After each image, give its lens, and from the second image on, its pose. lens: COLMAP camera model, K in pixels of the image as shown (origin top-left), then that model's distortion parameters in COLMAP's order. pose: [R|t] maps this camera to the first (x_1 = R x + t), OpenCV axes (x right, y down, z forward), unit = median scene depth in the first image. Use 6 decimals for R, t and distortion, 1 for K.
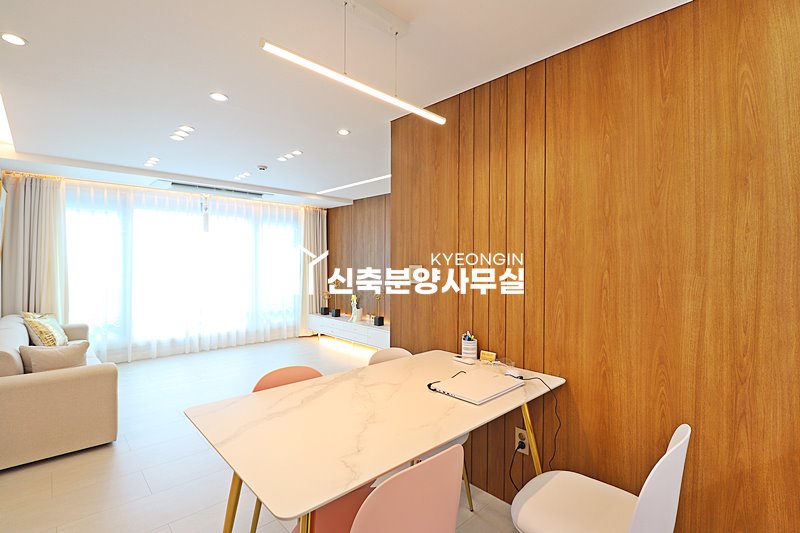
lens RADIAL K [[368.8, 0, 401.2], [0, 368.8, 262.4], [0, 0, 1]] dist [0.000062, -0.013872]
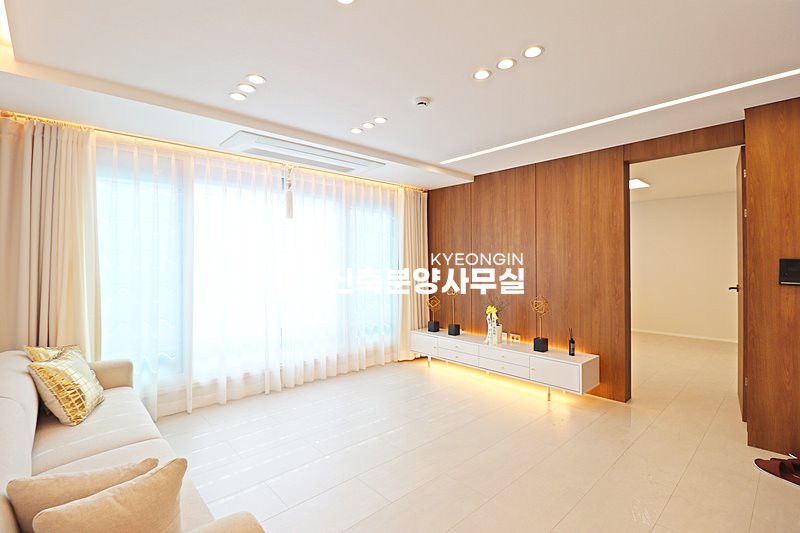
lens RADIAL K [[370.3, 0, 401.3], [0, 370.3, 260.2], [0, 0, 1]] dist [0.000666, -0.013340]
pose [[0.999720, -0.007366, -0.022497, -0.290949], [0.007199, 0.999946, -0.007527, 0.004282], [0.022551, 0.007363, 0.999719, 0.288907]]
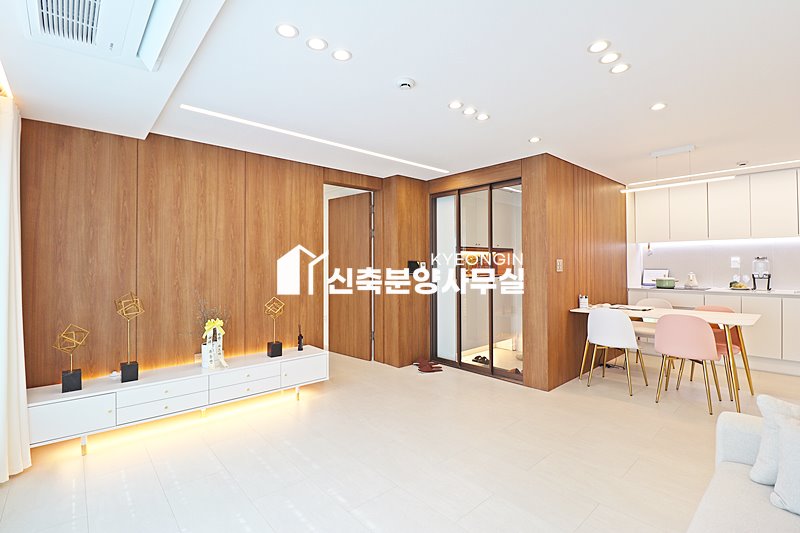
lens RADIAL K [[370.3, 0, 401.3], [0, 370.3, 260.2], [0, 0, 1]] dist [0.000666, -0.013340]
pose [[0.033212, 0.005250, 0.999435, -0.677360], [0.004961, 0.999973, -0.005418, 0.005847], [-0.999436, 0.005138, 0.033185, 0.723306]]
